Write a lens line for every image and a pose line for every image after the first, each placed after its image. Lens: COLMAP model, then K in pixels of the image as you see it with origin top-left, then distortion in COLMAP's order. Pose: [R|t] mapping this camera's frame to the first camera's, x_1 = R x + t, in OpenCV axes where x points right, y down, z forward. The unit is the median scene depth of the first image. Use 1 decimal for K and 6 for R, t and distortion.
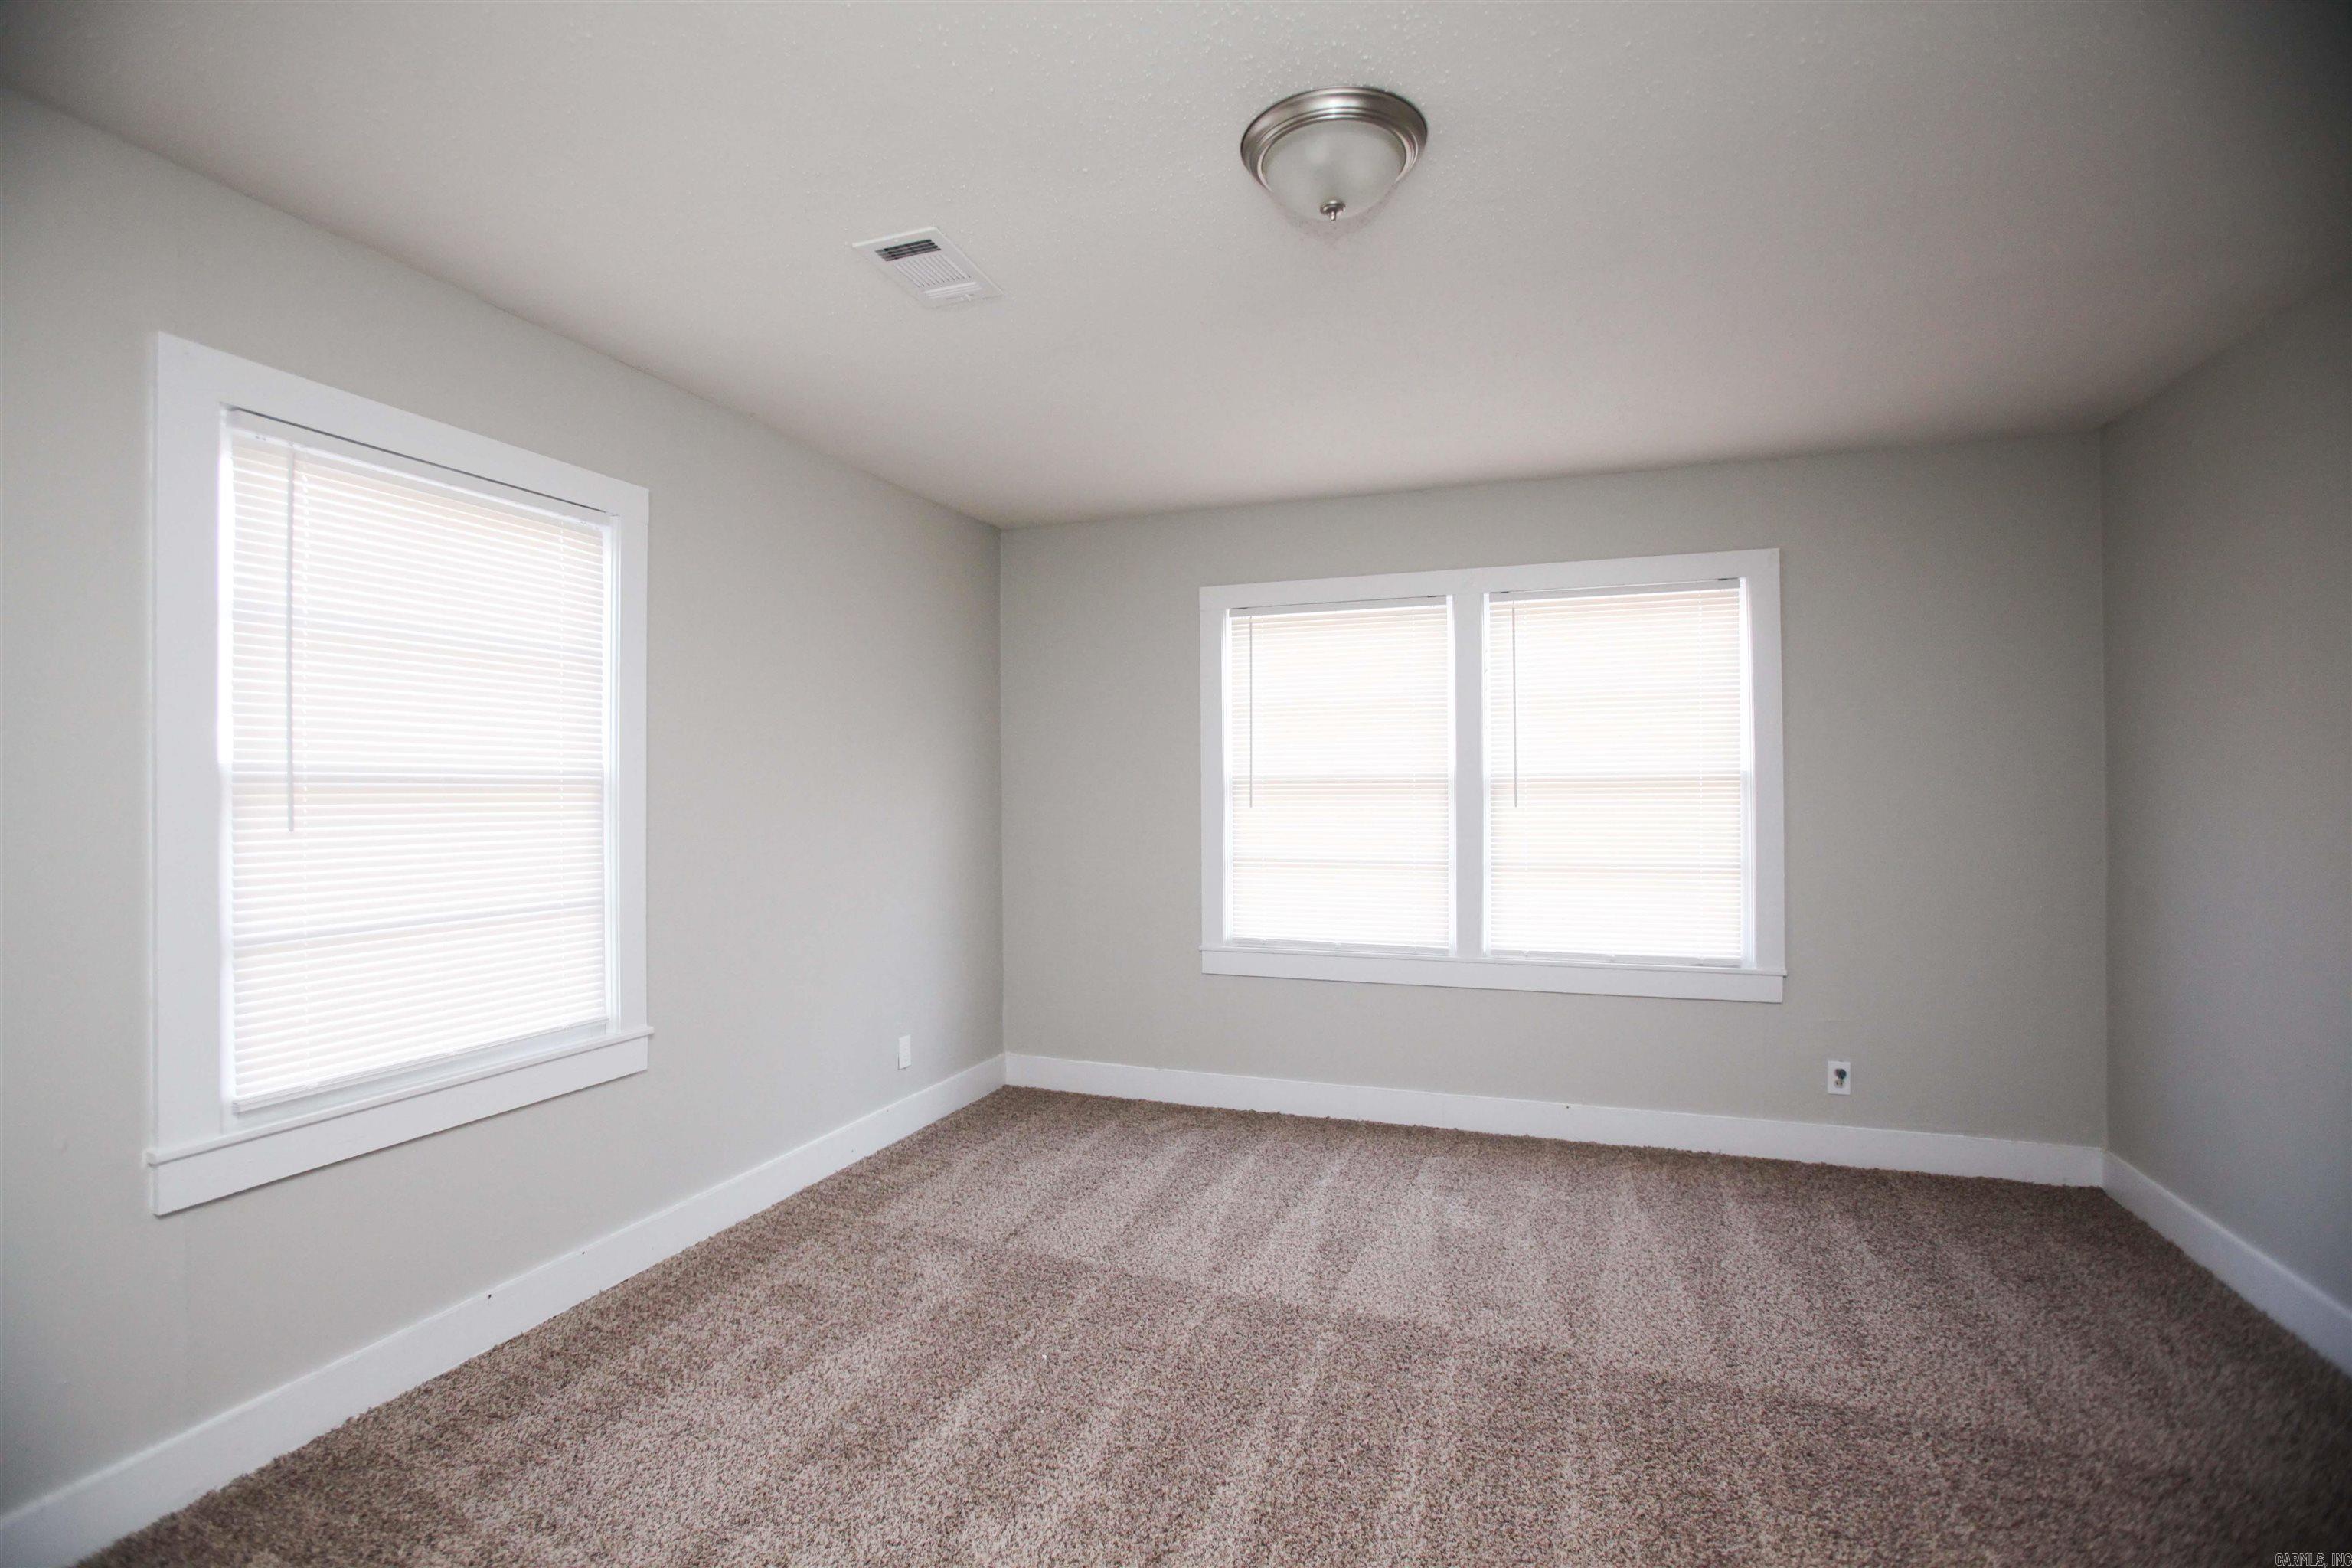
lens RADIAL K [[1071.3, 0, 1148.7], [0, 1071.3, 783.5], [0, 0, 1]] dist [-0.053831, 0.027423]
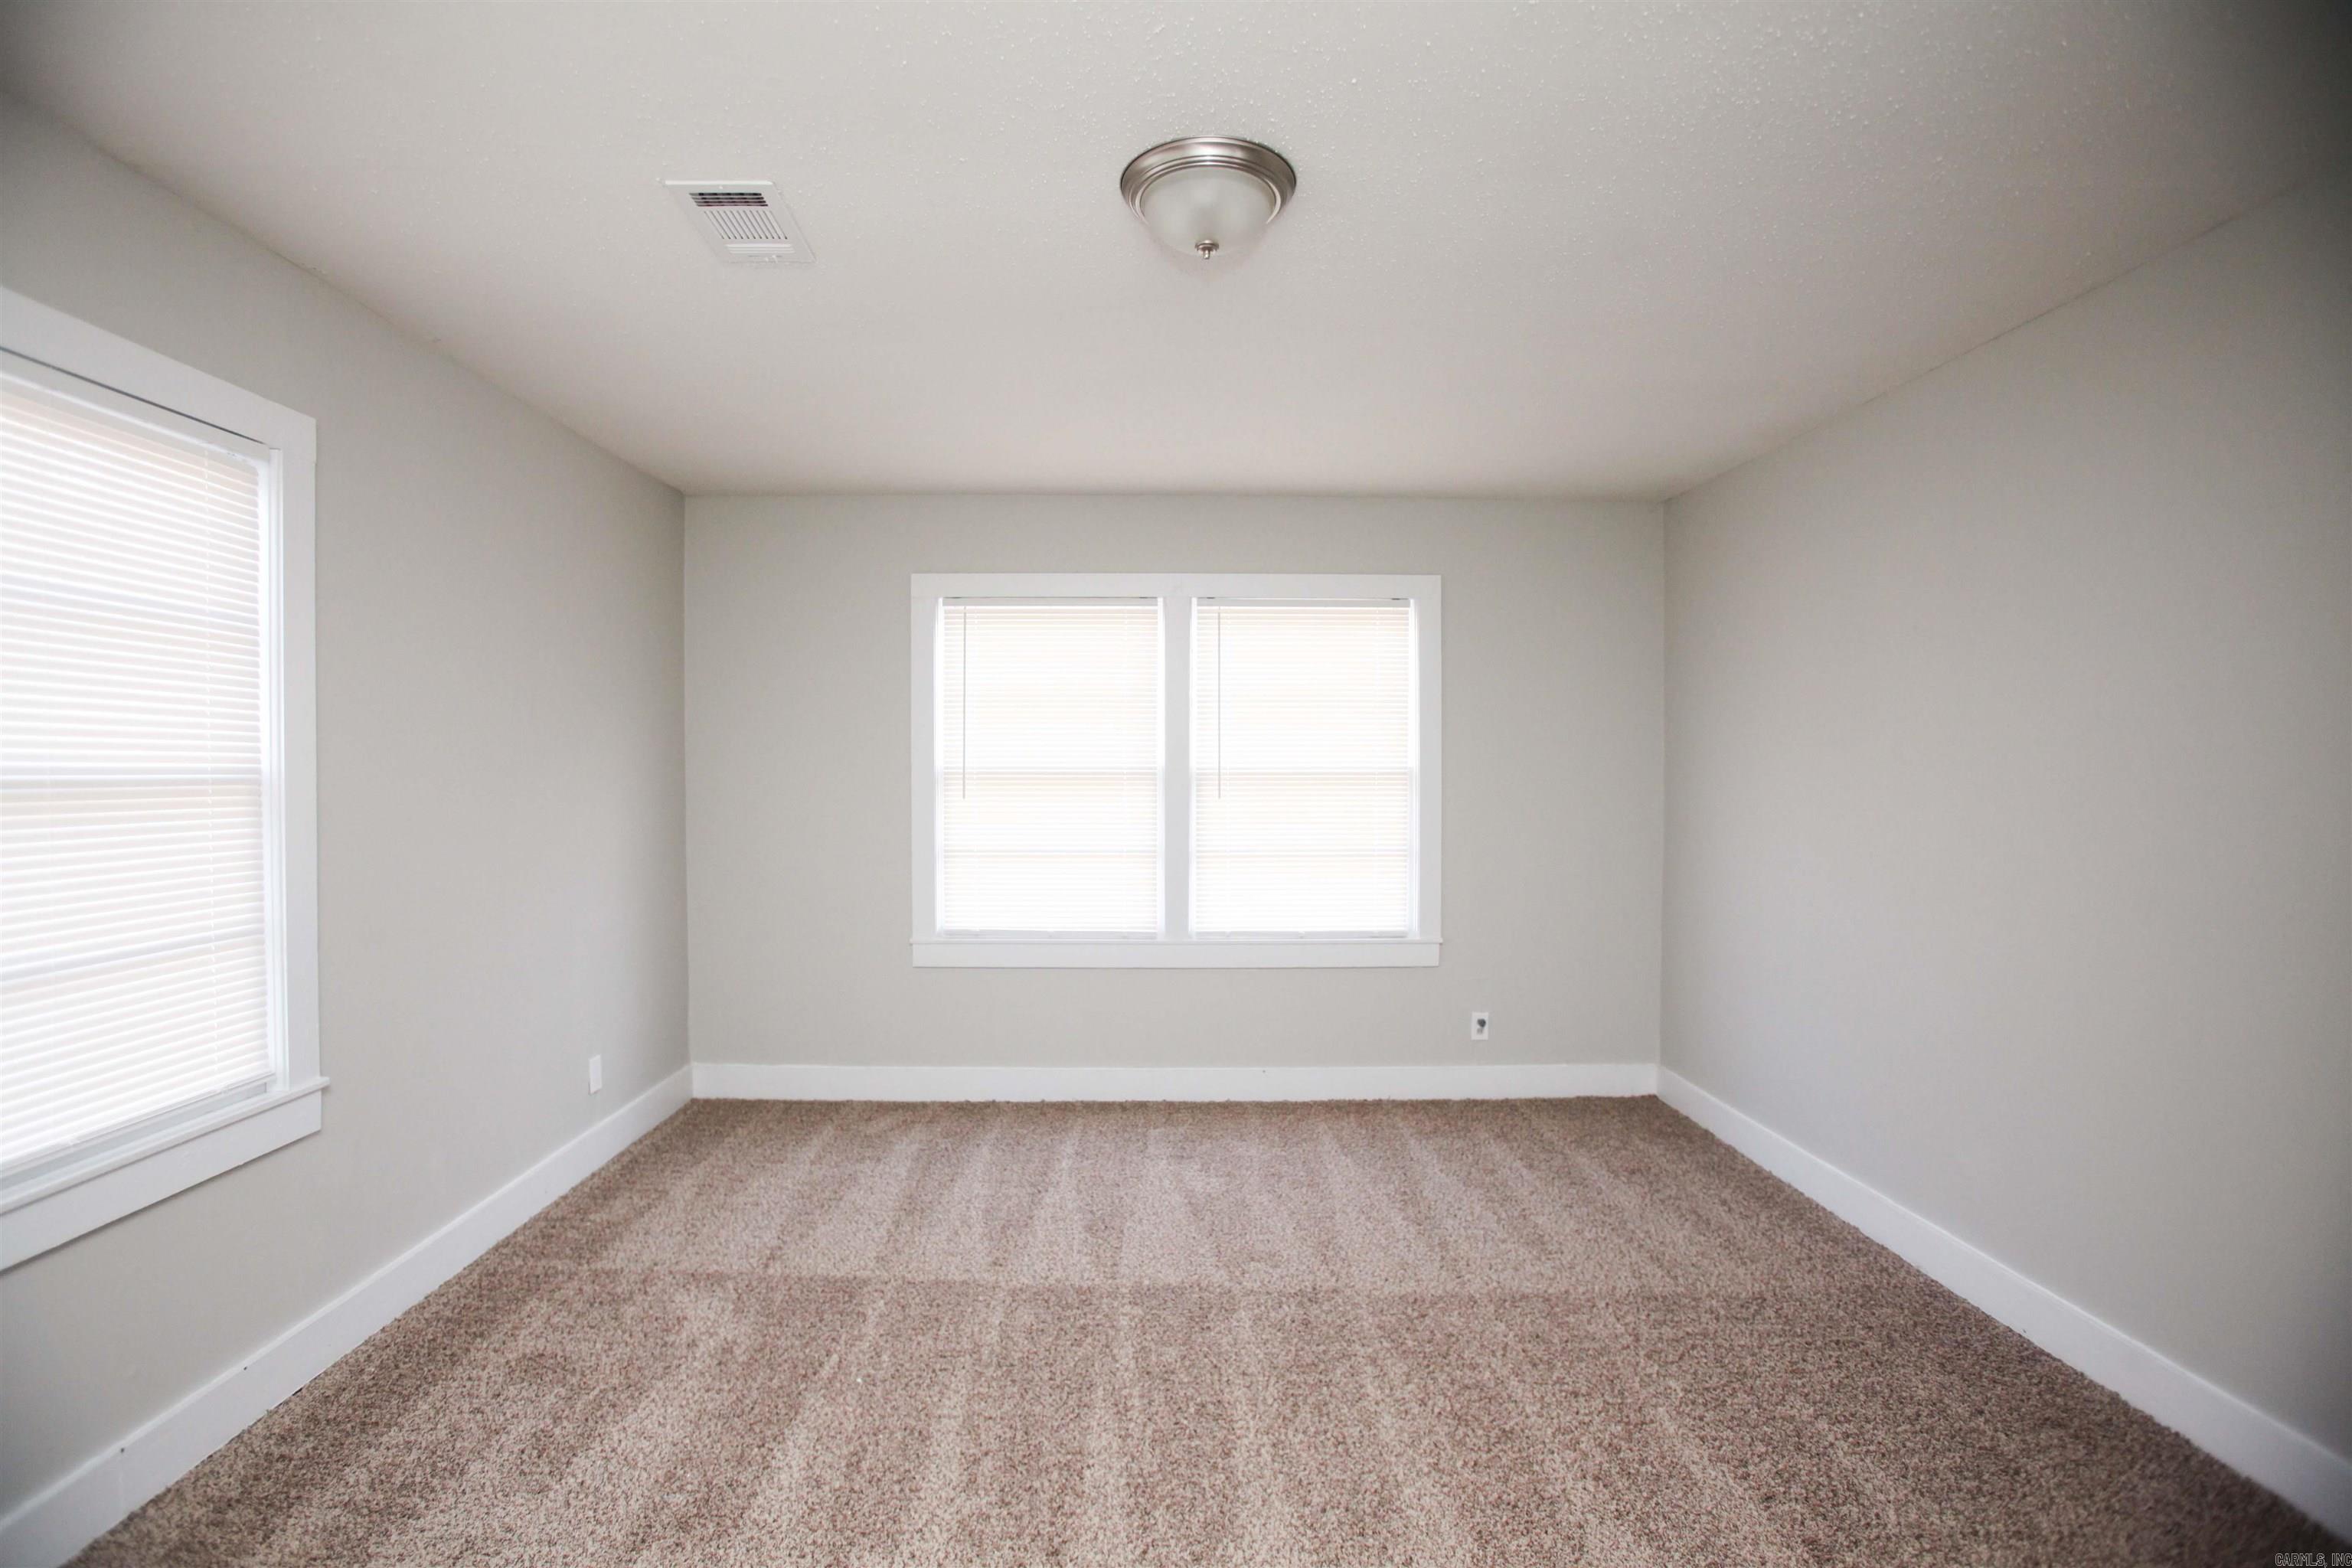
lens RADIAL K [[1071.3, 0, 1148.7], [0, 1071.3, 783.5], [0, 0, 1]] dist [-0.053831, 0.027423]
pose [[0.932245, 0.001912, 0.361823, -0.184292], [-0.009845, 0.999750, 0.020081, -0.023557], [-0.361694, -0.022283, 0.932031, 0.016286]]
